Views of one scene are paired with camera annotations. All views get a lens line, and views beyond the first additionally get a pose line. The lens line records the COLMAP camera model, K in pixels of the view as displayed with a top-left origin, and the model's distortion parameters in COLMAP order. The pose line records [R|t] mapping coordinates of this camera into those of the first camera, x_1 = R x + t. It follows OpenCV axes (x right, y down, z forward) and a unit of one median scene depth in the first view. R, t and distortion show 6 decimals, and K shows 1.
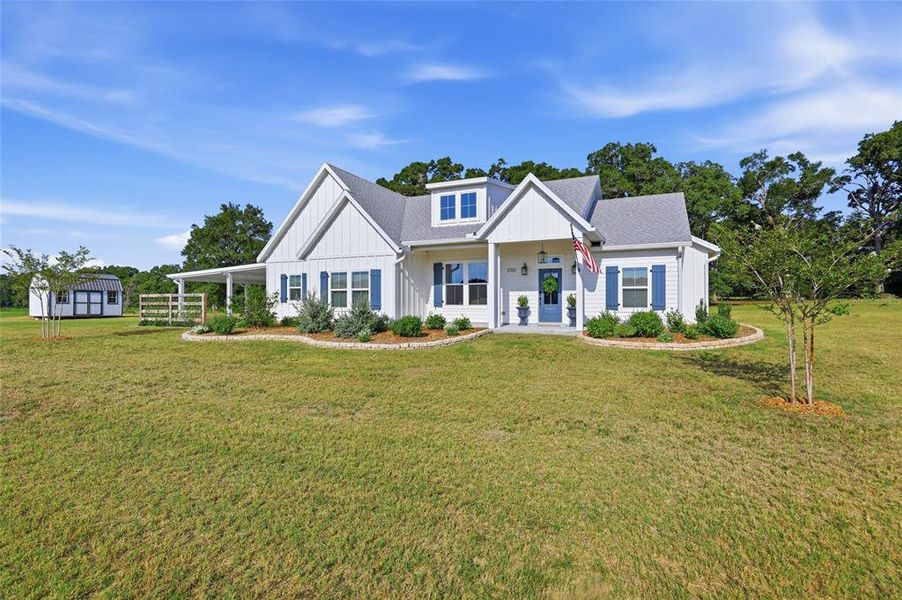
lens RADIAL K [[454.2, 0, 448.0], [0, 454.2, 289.1], [0, 0, 1]] dist [-0.019547, -0.000141]
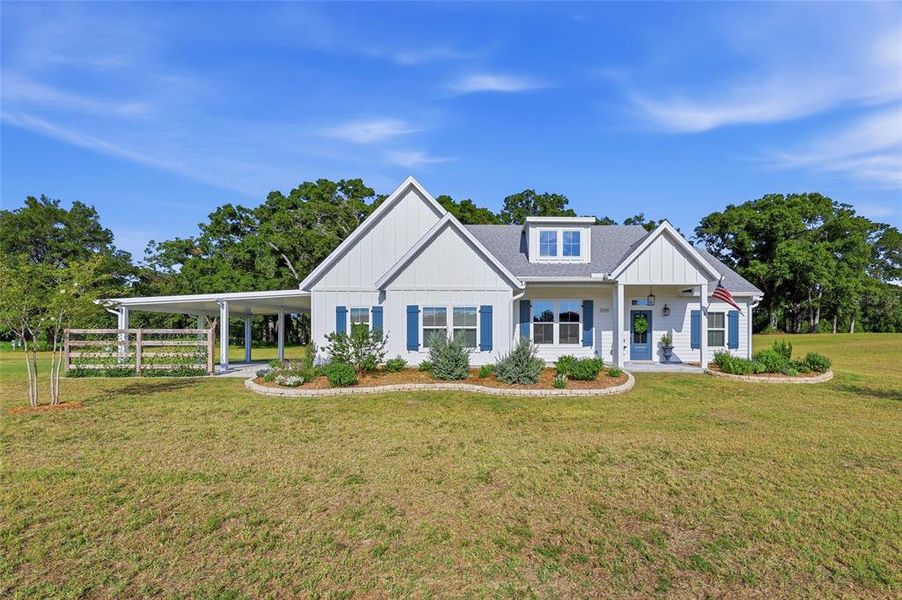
lens RADIAL K [[469.9, 0, 508.8], [0, 469.9, 332.1], [0, 0, 1]] dist [0.000800, 0.000142]
pose [[0.893401, 0.010330, 0.449141, -0.515207], [-0.014286, 0.999883, 0.005420, 0.004542], [-0.449033, -0.011258, 0.893444, 0.136302]]
